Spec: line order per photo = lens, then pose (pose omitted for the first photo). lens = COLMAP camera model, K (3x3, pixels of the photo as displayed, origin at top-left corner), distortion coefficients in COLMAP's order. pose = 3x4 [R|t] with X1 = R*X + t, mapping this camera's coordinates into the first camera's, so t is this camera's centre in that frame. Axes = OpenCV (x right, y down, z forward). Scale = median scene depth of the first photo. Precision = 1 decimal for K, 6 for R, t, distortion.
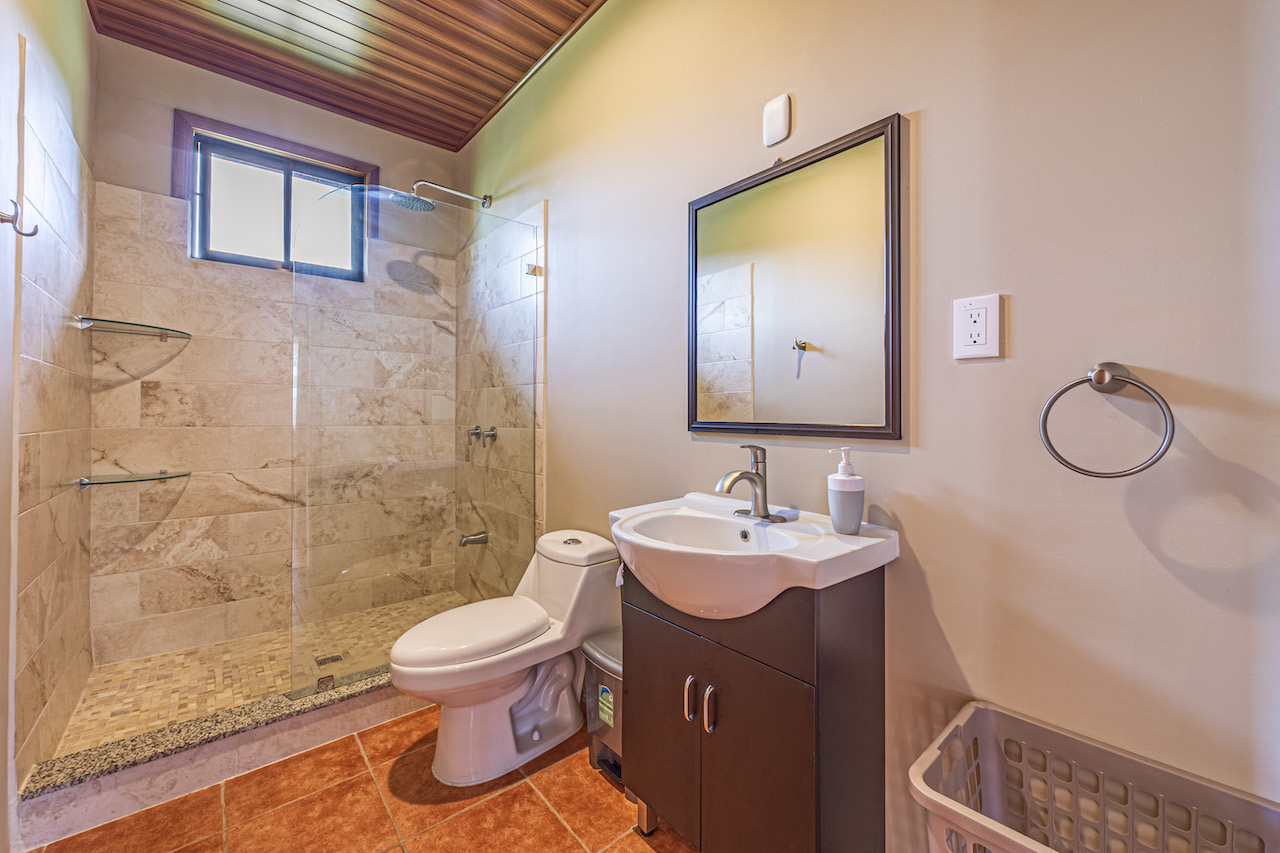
lens RADIAL K [[514.2, 0, 652.9], [0, 514.2, 407.7], [0, 0, 1]] dist [-0.007394, 0.001136]
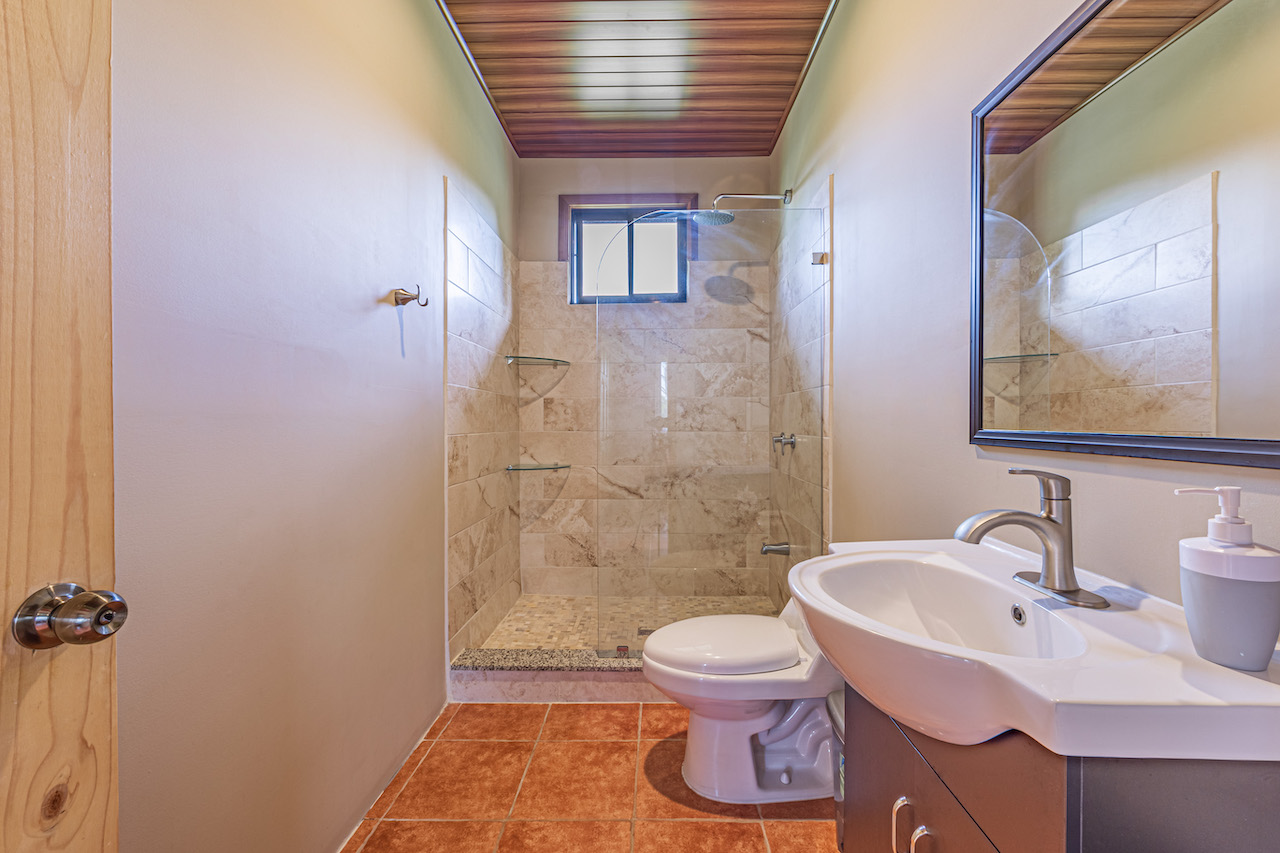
lens RADIAL K [[514.2, 0, 644.7], [0, 514.2, 424.5], [0, 0, 1]] dist [-0.007394, 0.001136]
pose [[0.743182, 0.000791, -0.669088, 0.142900], [0.013042, 0.999792, 0.015669, 0.001766], [0.668962, -0.020371, 0.743018, 0.135446]]
